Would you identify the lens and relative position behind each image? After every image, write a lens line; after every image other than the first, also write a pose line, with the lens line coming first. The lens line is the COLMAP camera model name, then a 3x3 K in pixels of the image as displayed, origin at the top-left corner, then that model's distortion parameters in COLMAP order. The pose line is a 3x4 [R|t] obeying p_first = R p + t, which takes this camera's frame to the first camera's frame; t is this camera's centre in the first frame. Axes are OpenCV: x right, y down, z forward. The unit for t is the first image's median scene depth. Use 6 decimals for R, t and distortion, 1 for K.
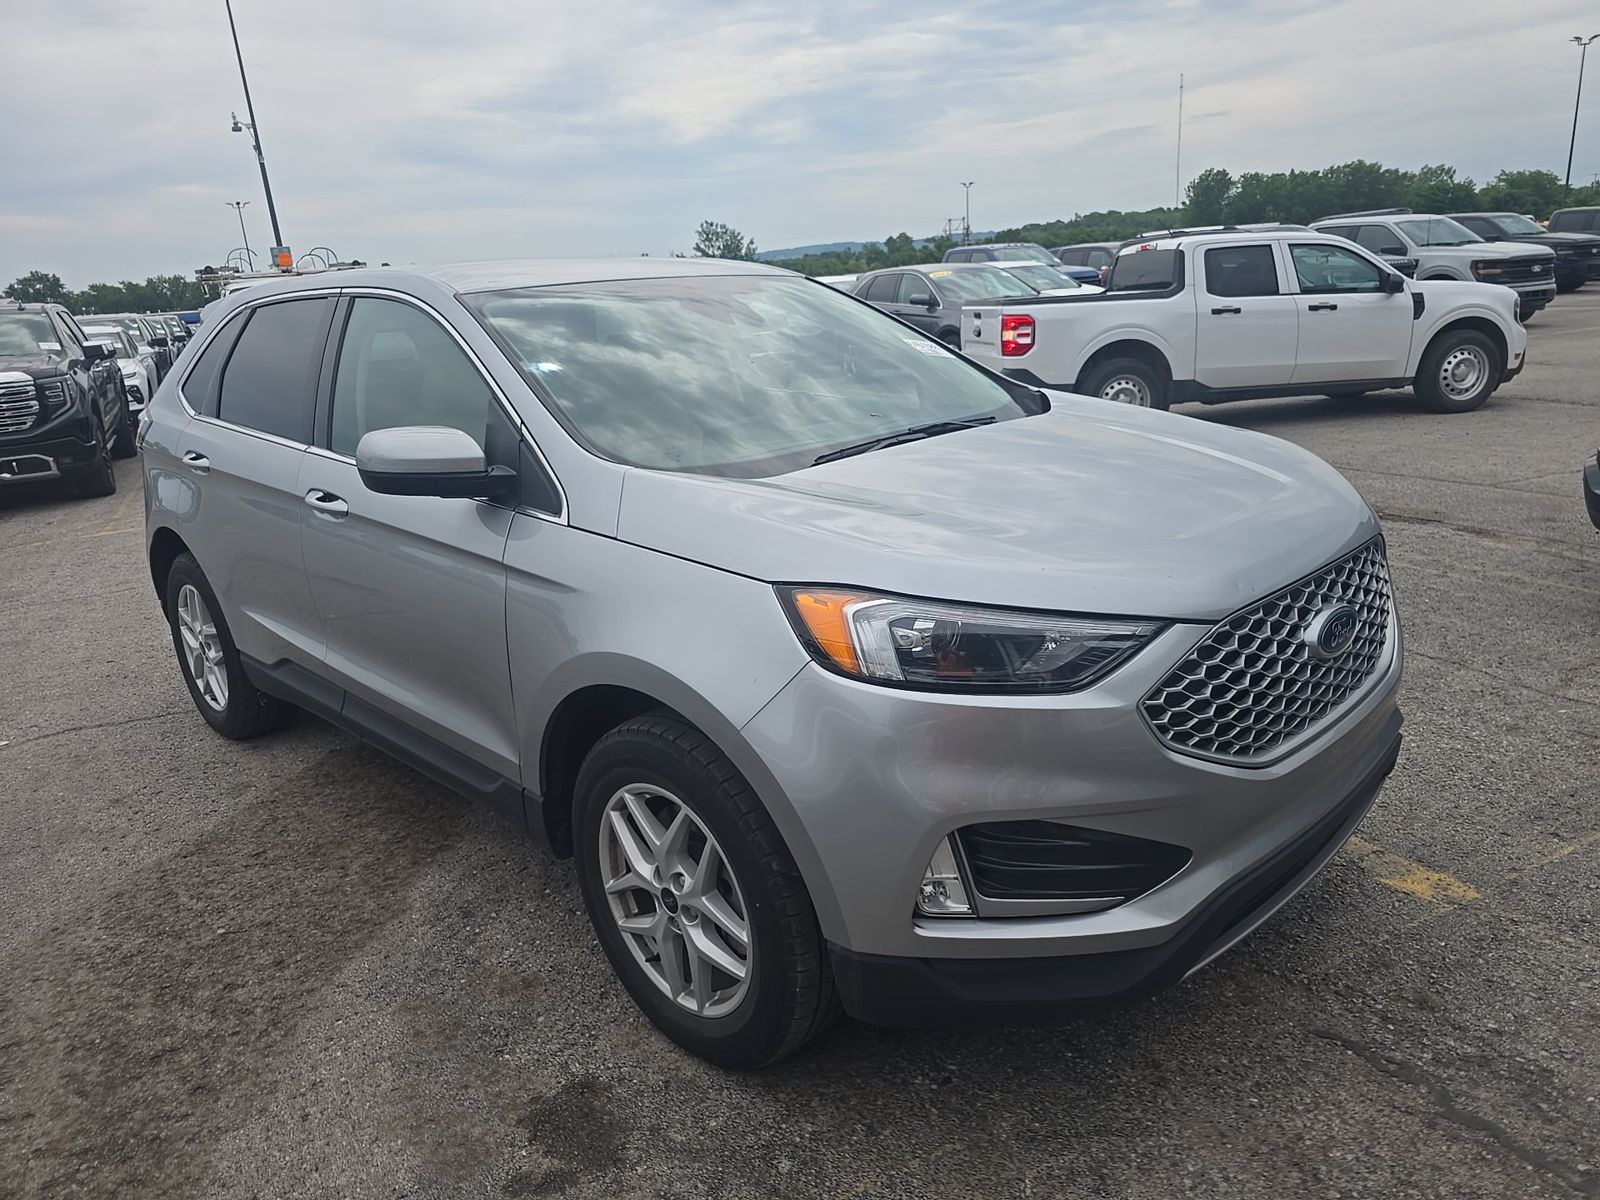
lens RADIAL K [[1086.1, 0, 800.0], [0, 1086.1, 600.0], [0, 0, 1]] dist [0.031501, -0.025191]
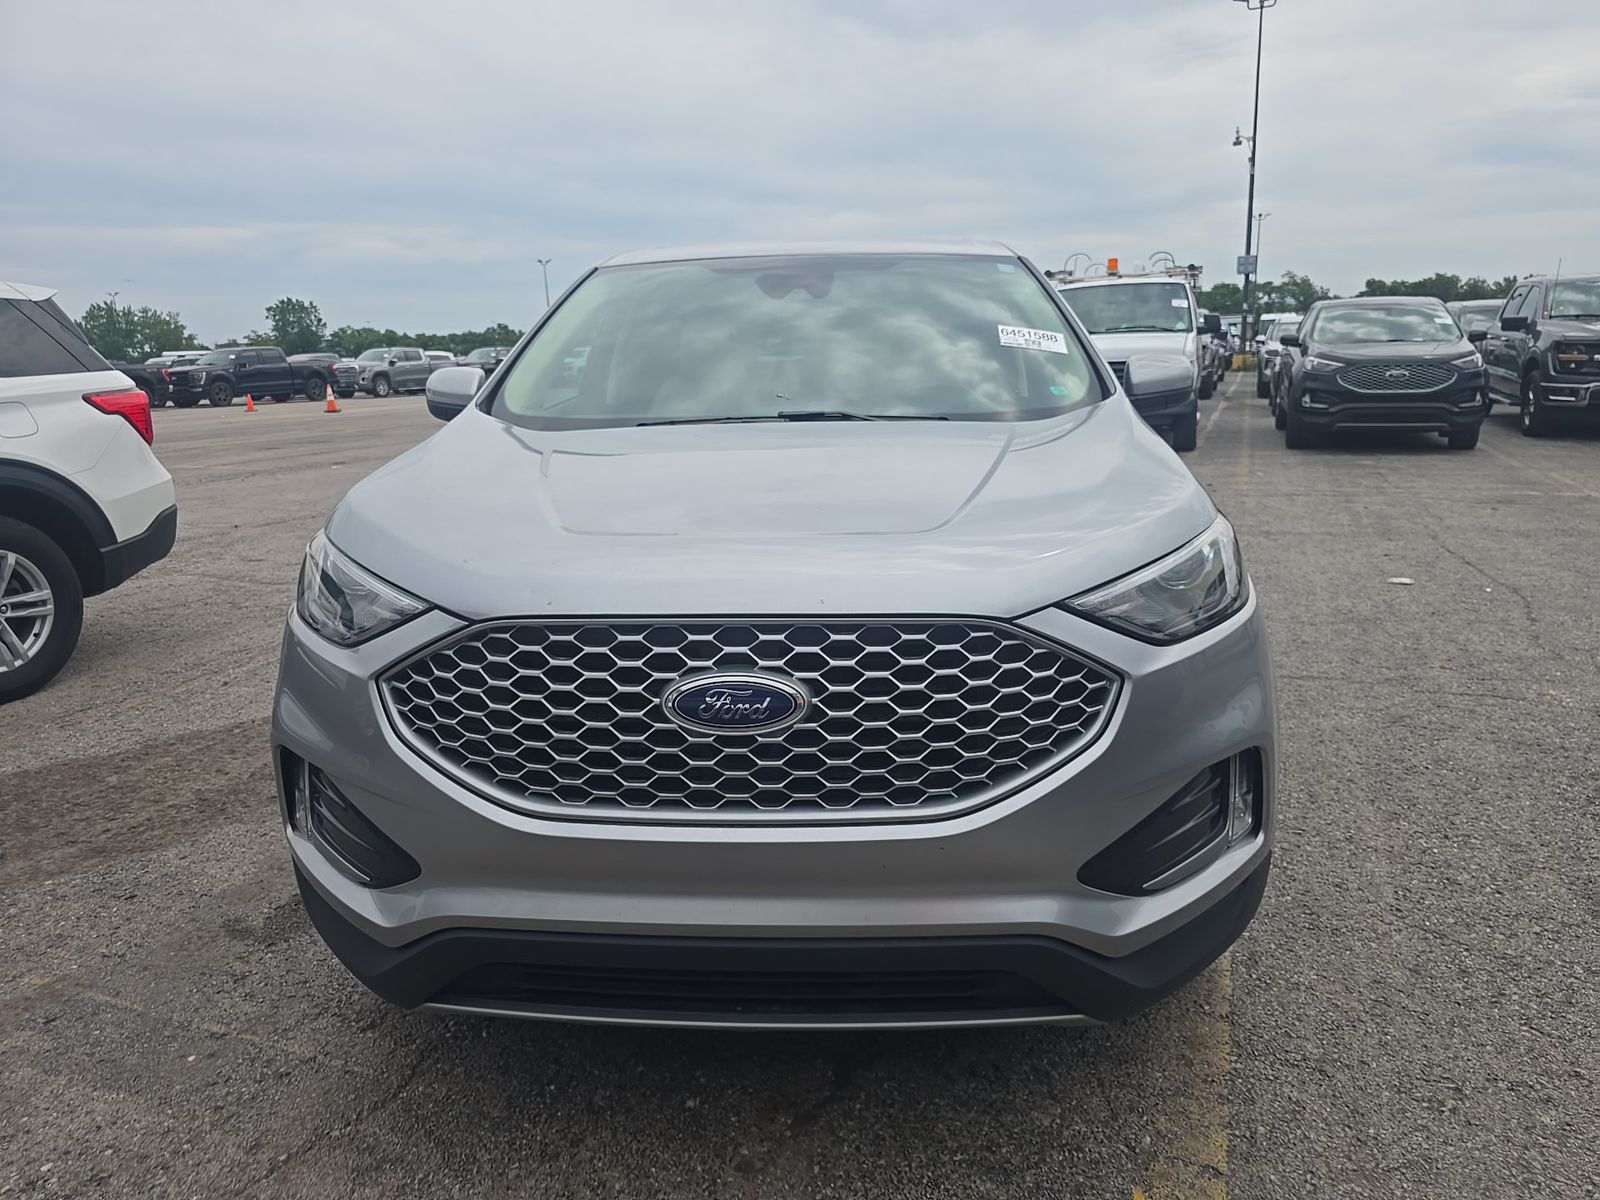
lens RADIAL K [[1086.1, 0, 806.3], [0, 1086.1, 604.7], [0, 0, 1]] dist [0.031501, -0.025191]
pose [[0.666955, 0.219306, -0.712093, 0.209802], [-0.222769, 0.970680, 0.090296, -0.023267], [0.711017, 0.098408, 0.696255, 0.105127]]
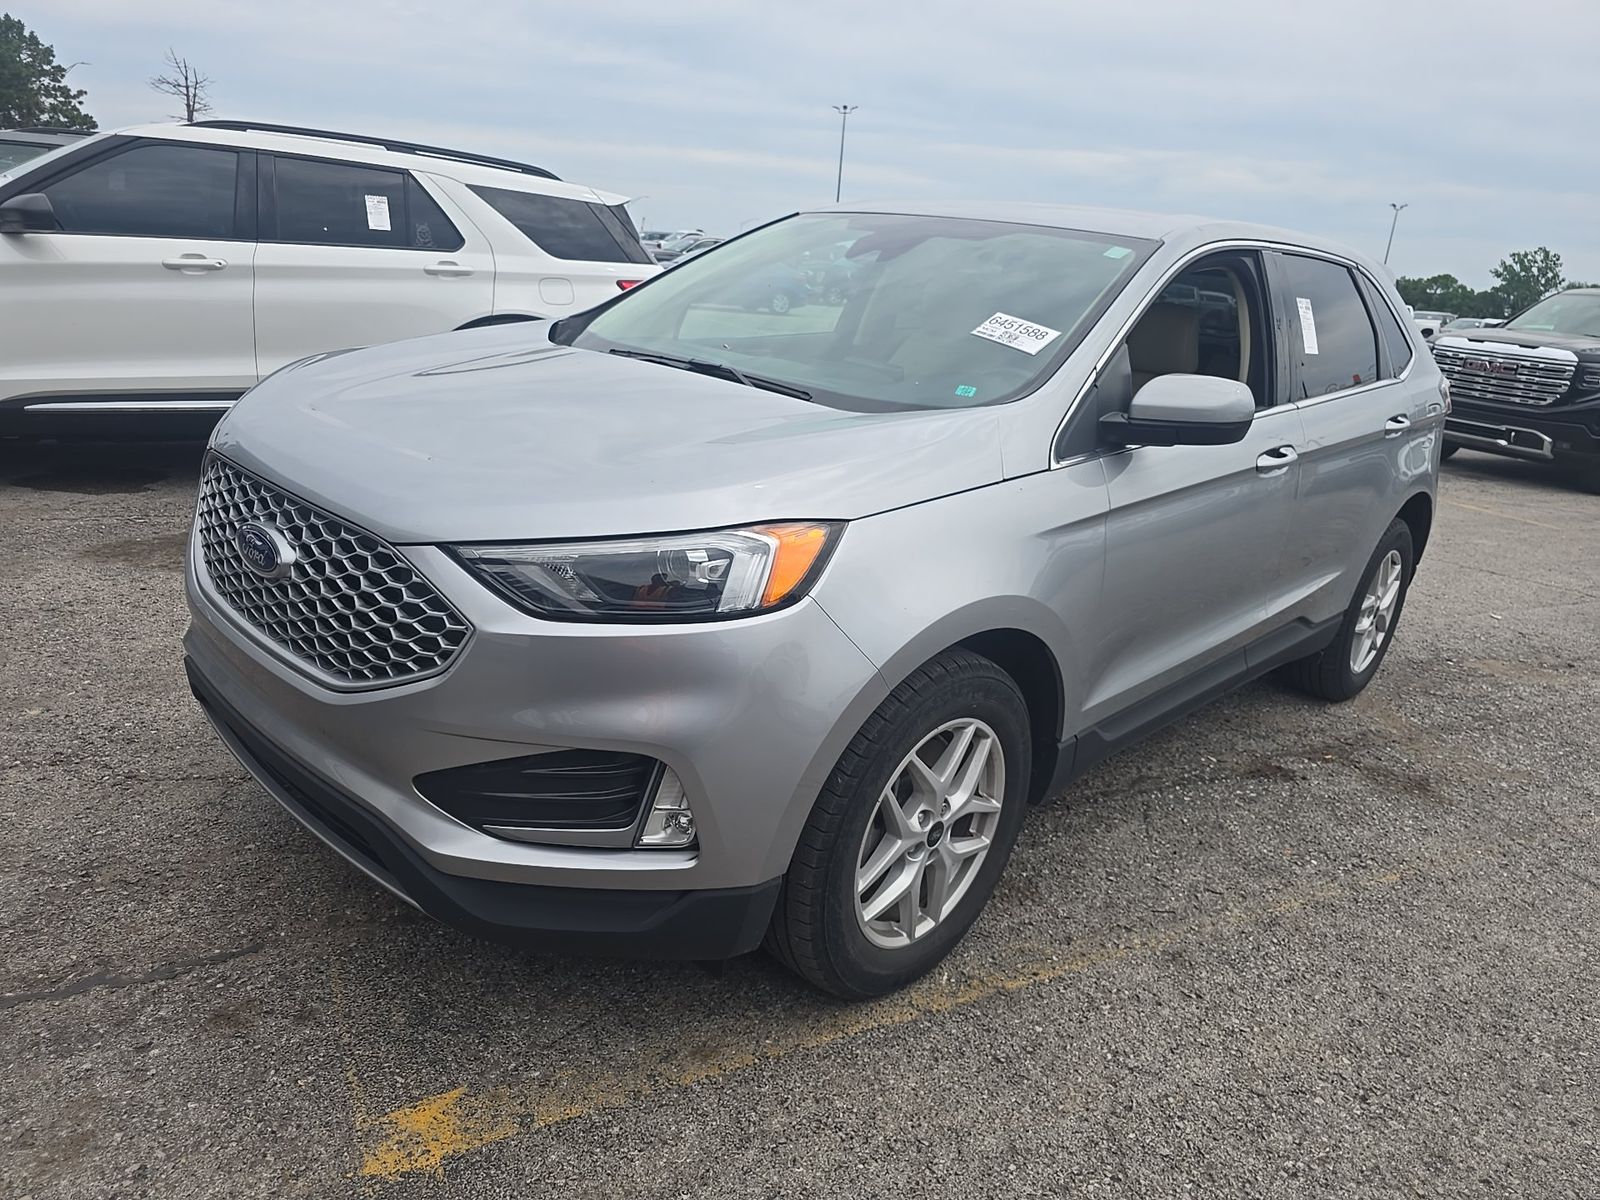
lens RADIAL K [[1086.1, 0, 803.7], [0, 1086.1, 595.2], [0, 0, 1]] dist [0.031501, -0.025191]
pose [[0.016970, 0.366322, -0.930333, 0.287516], [-0.369720, 0.866817, 0.334568, -0.089020], [0.928988, 0.338286, 0.150146, 0.267523]]
